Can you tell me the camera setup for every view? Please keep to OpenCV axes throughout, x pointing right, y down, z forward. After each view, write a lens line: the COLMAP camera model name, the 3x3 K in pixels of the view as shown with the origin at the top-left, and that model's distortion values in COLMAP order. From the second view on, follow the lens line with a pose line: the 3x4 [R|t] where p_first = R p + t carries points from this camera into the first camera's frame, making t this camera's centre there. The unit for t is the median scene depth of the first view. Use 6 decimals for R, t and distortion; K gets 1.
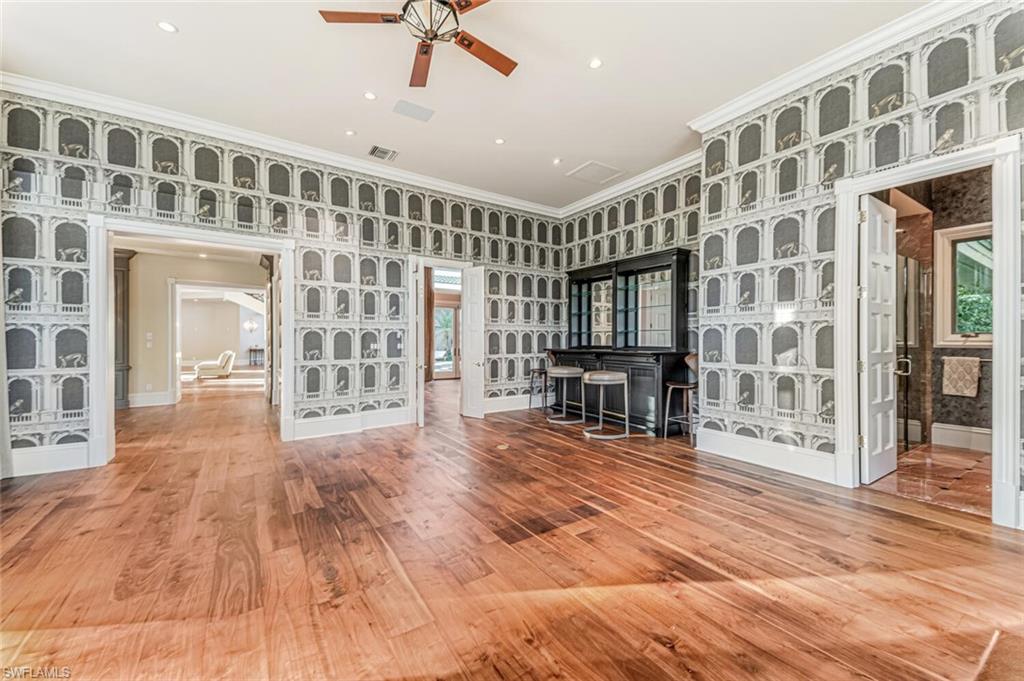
lens RADIAL K [[404.1, 0, 514.8], [0, 404.1, 336.2], [0, 0, 1]] dist [0.052107, -0.000094]
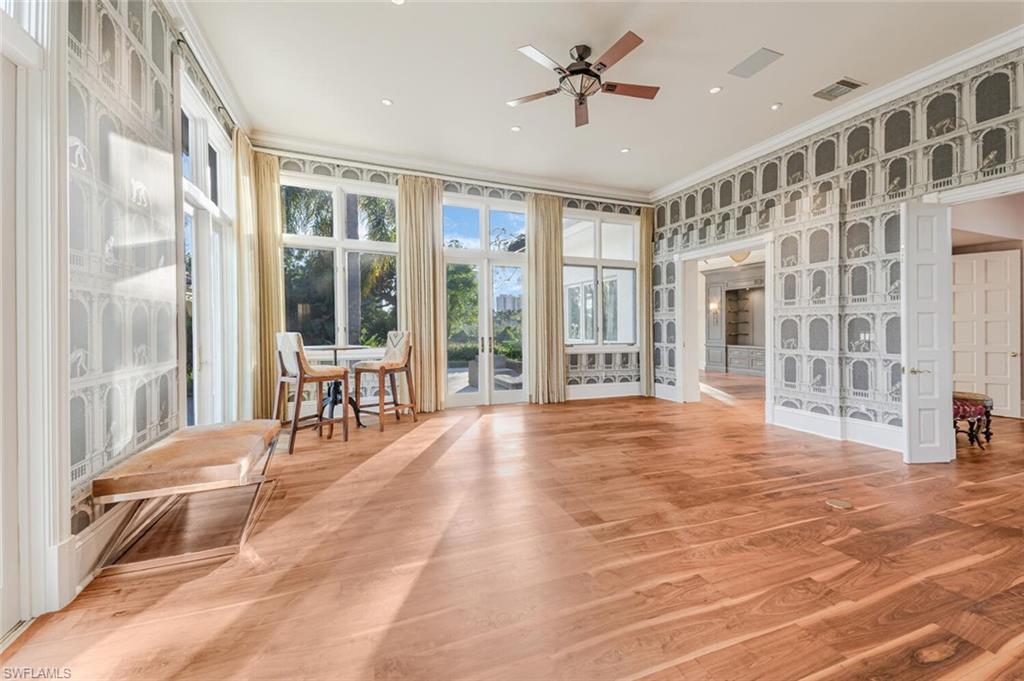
lens RADIAL K [[405.5, 0, 513.9], [0, 405.5, 327.1], [0, 0, 1]] dist [0.023951, -0.000273]
pose [[-0.225405, -0.002885, -0.974261, 0.760649], [0.004085, 0.999984, -0.003906, 0.010328], [0.974256, -0.004861, -0.225390, 0.741645]]
